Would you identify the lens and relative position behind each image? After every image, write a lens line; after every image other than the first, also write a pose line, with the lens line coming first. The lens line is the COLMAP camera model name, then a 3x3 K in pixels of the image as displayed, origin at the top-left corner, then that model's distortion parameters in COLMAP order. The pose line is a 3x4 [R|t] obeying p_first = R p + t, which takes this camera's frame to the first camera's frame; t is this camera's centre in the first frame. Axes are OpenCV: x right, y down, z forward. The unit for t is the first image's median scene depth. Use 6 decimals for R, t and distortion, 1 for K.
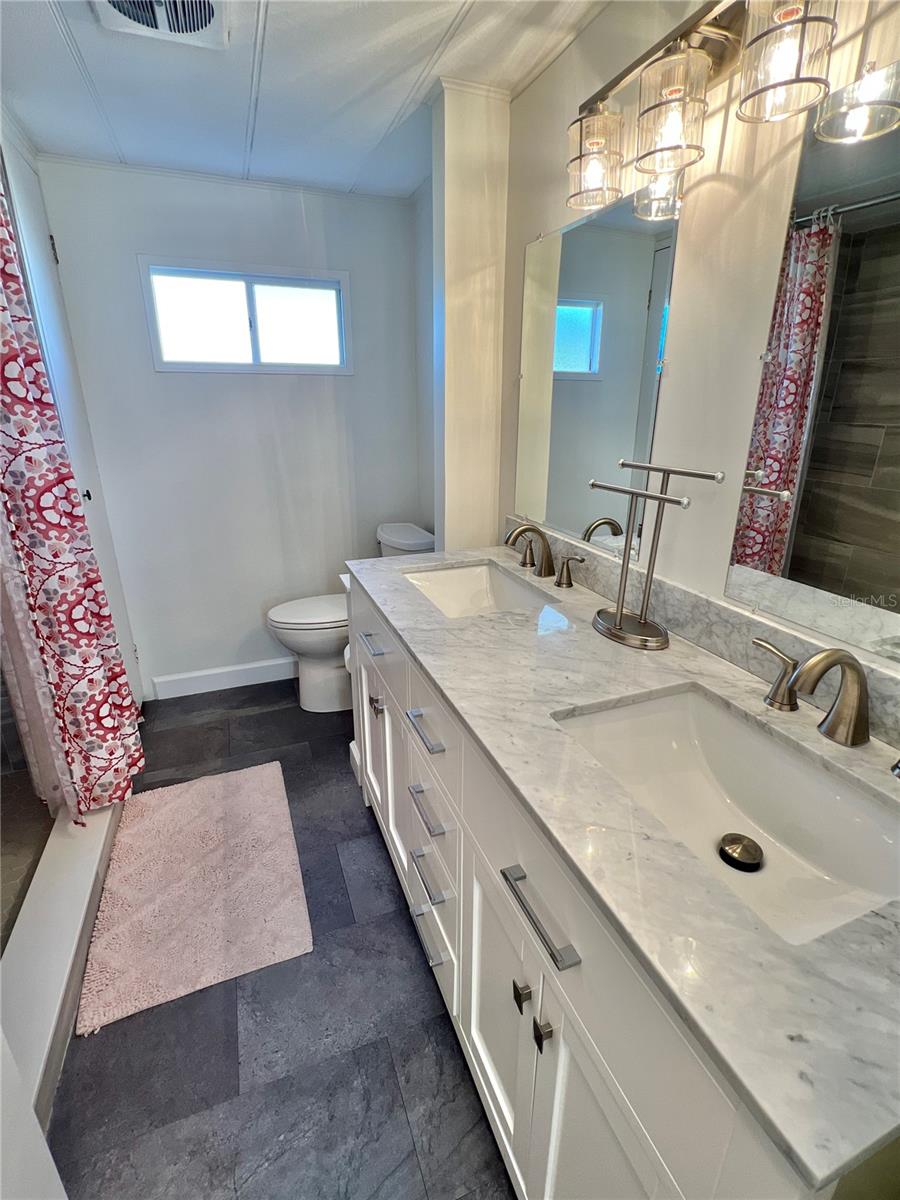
lens RADIAL K [[554.6, 0, 451.3], [0, 554.6, 593.5], [0, 0, 1]] dist [-0.003244, 0.000634]
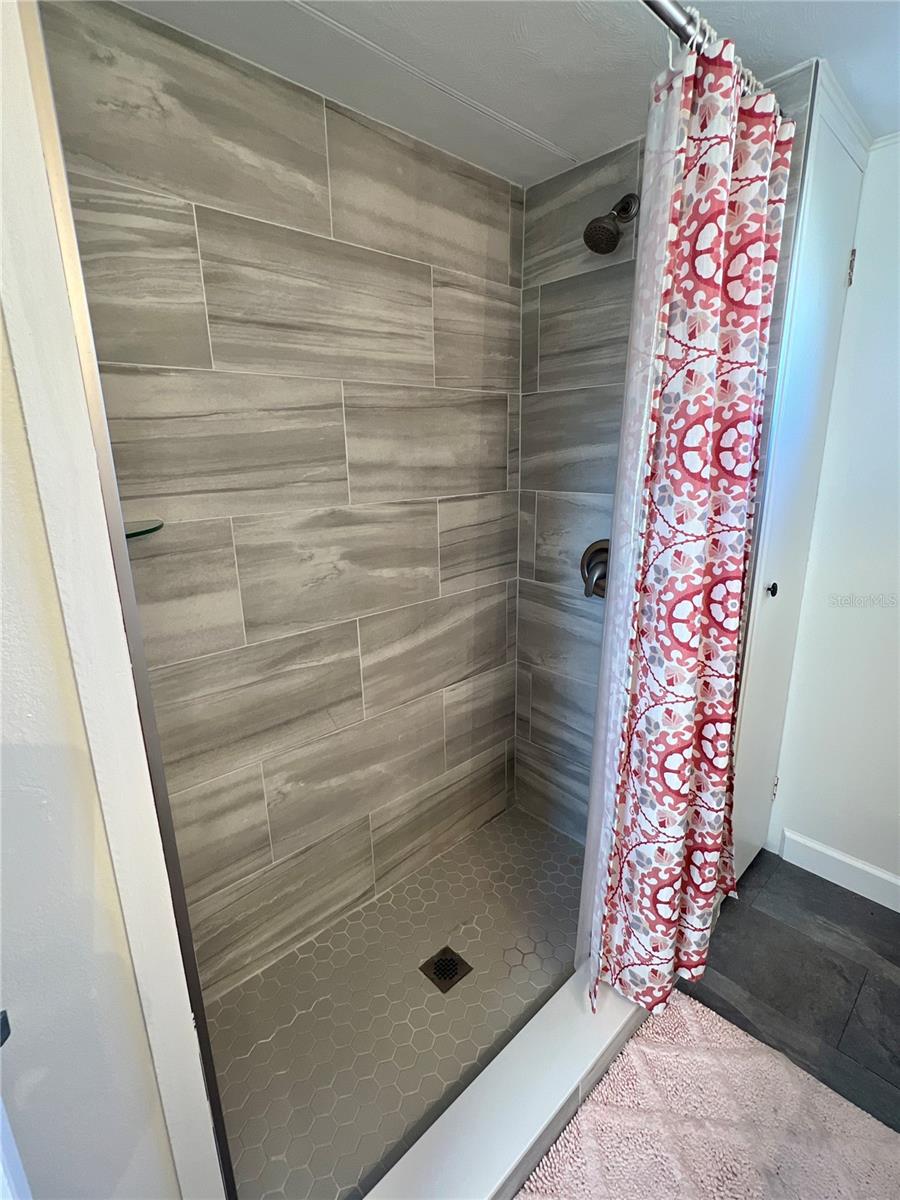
lens RADIAL K [[554.6, 0, 454.7], [0, 554.6, 598.1], [0, 0, 1]] dist [-0.003244, 0.000634]
pose [[0.368025, 0.228460, -0.901312, -0.178228], [-0.288541, 0.949551, 0.122870, -0.173492], [0.883913, 0.214846, 0.415379, 0.403026]]
